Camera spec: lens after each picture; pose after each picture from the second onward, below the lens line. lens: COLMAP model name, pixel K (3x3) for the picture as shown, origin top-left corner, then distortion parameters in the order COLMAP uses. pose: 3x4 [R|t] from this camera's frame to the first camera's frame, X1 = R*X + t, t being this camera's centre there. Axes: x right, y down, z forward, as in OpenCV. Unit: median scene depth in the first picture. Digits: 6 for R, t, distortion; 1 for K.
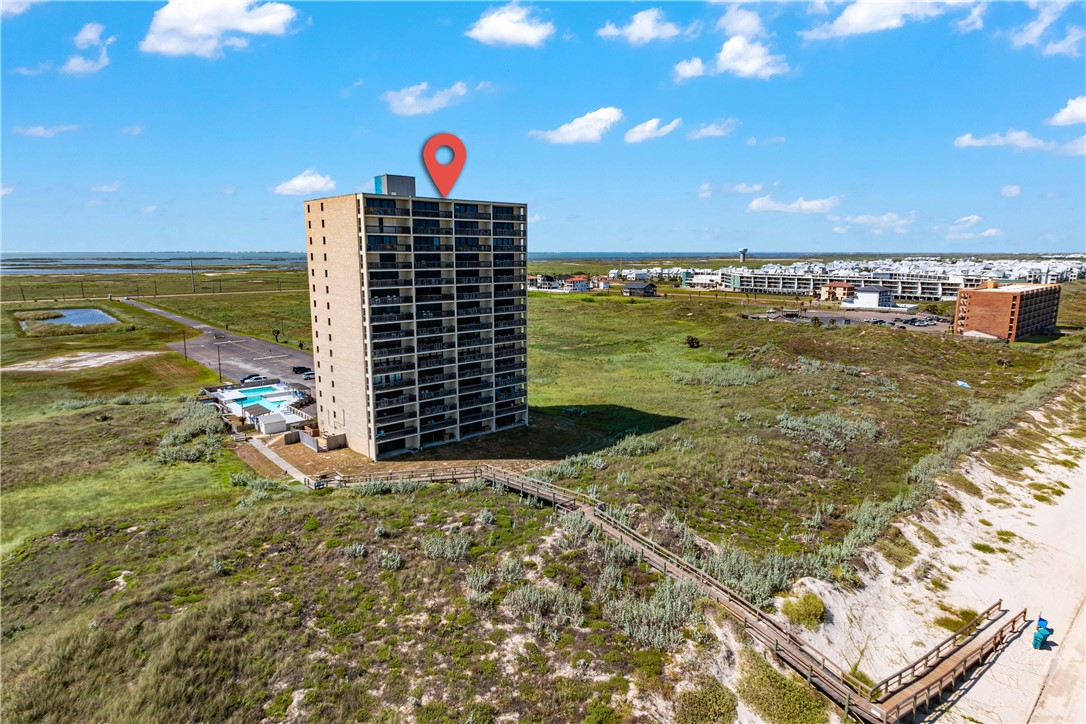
lens RADIAL K [[625.8, 0, 544.3], [0, 625.8, 374.5], [0, 0, 1]] dist [-0.002022, -0.001983]
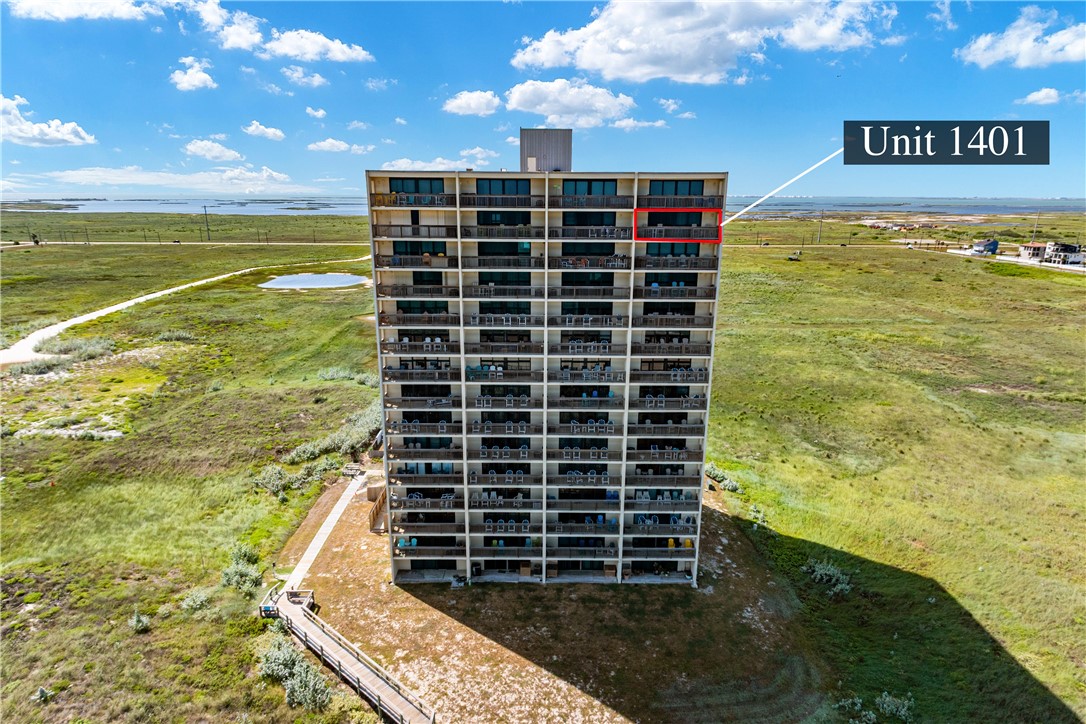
lens RADIAL K [[633.3, 0, 537.4], [0, 633.3, 359.2], [0, 0, 1]] dist [0.002486, 0.000899]
pose [[0.745702, 0.170230, -0.644167, 0.234851], [-0.131834, 0.985394, 0.107790, -0.187789], [0.653107, 0.004544, 0.757252, 0.607235]]
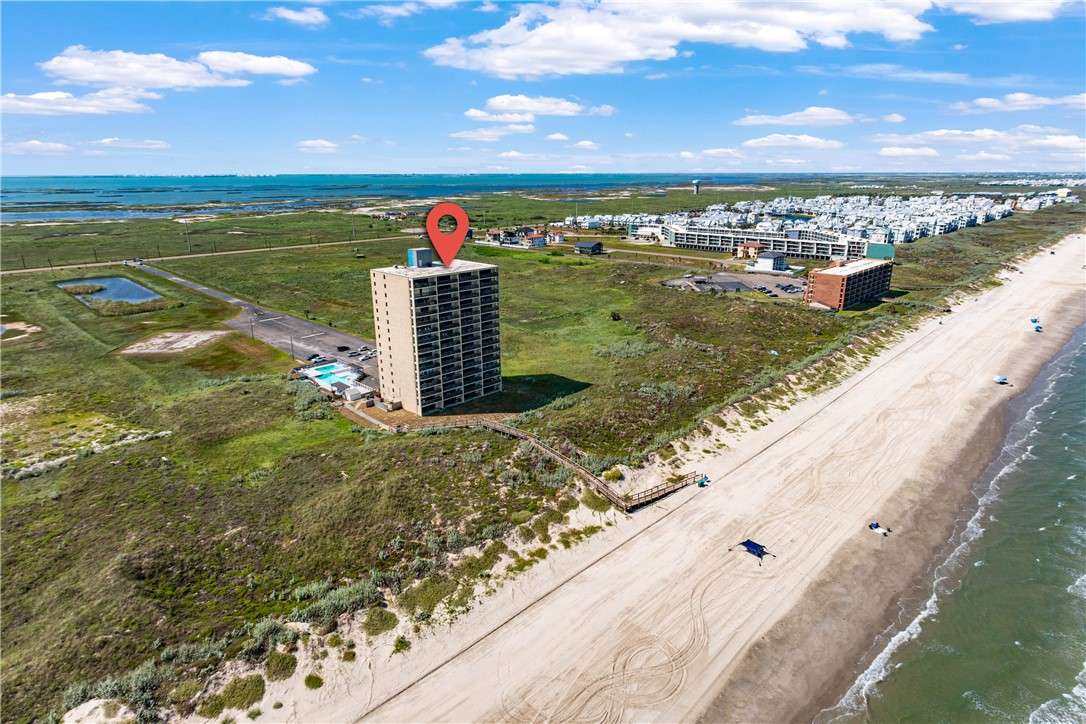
lens RADIAL K [[633.3, 0, 537.4], [0, 633.3, 359.2], [0, 0, 1]] dist [0.002486, 0.000899]
pose [[0.998686, -0.023855, 0.045352, -0.005982], [0.019368, 0.995104, 0.096916, -0.213148], [-0.047442, -0.095910, 0.994259, -0.900991]]
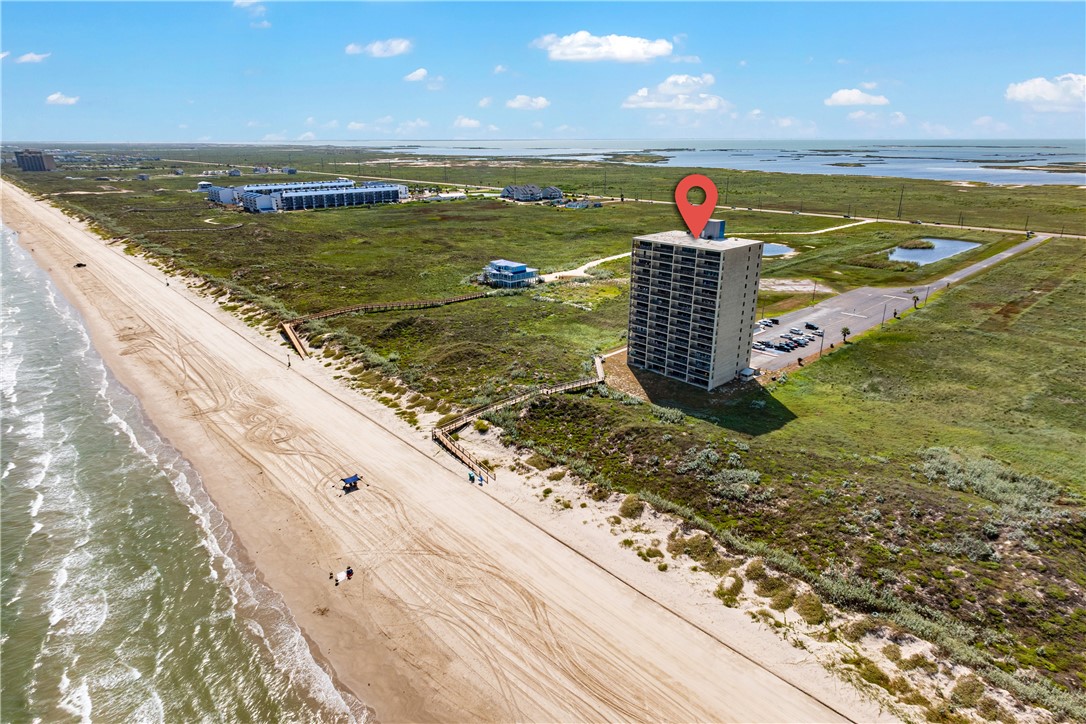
lens RADIAL K [[602.0, 0, 525.9], [0, 602.0, 363.9], [0, 0, 1]] dist [0.002512, 0.000430]
pose [[-0.003243, 0.345060, -0.938575, 1.655395], [-0.187020, 0.921810, 0.339543, -0.491148], [0.982351, 0.176633, 0.061544, 0.555253]]
